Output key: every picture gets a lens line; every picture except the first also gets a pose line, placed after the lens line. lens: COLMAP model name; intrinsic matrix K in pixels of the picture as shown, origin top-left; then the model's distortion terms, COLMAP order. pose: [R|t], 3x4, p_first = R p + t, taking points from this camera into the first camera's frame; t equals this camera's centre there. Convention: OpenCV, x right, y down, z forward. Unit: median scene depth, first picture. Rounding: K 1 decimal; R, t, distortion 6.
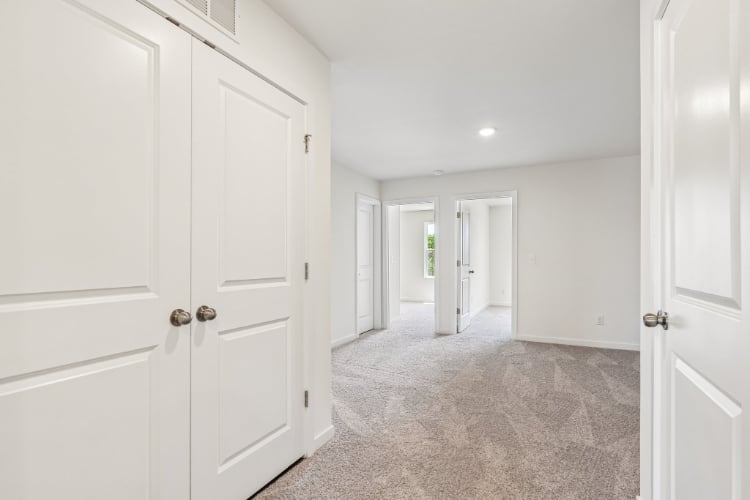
lens RADIAL K [[369.8, 0, 375.8], [0, 369.8, 260.7], [0, 0, 1]] dist [-0.004345, 0.000326]
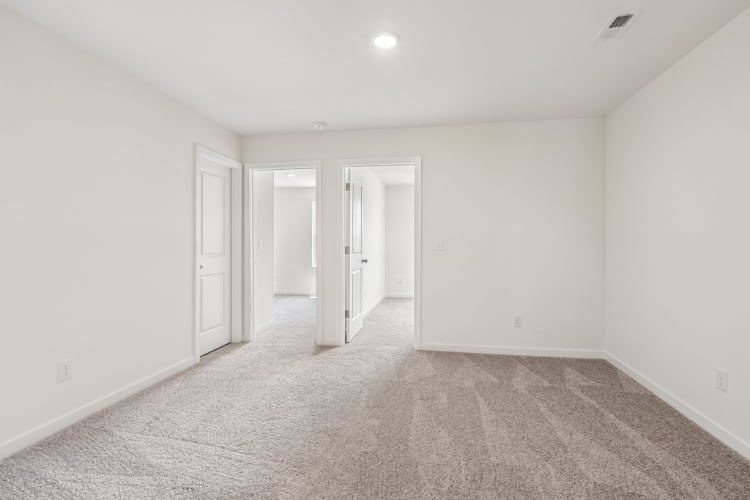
lens RADIAL K [[369.8, 0, 375.8], [0, 369.8, 260.7], [0, 0, 1]] dist [-0.004345, 0.000326]
pose [[0.962469, -0.008503, 0.271258, 0.079943], [-0.002197, 0.999232, 0.039118, -0.001360], [-0.271382, -0.038246, 0.961712, 0.275835]]
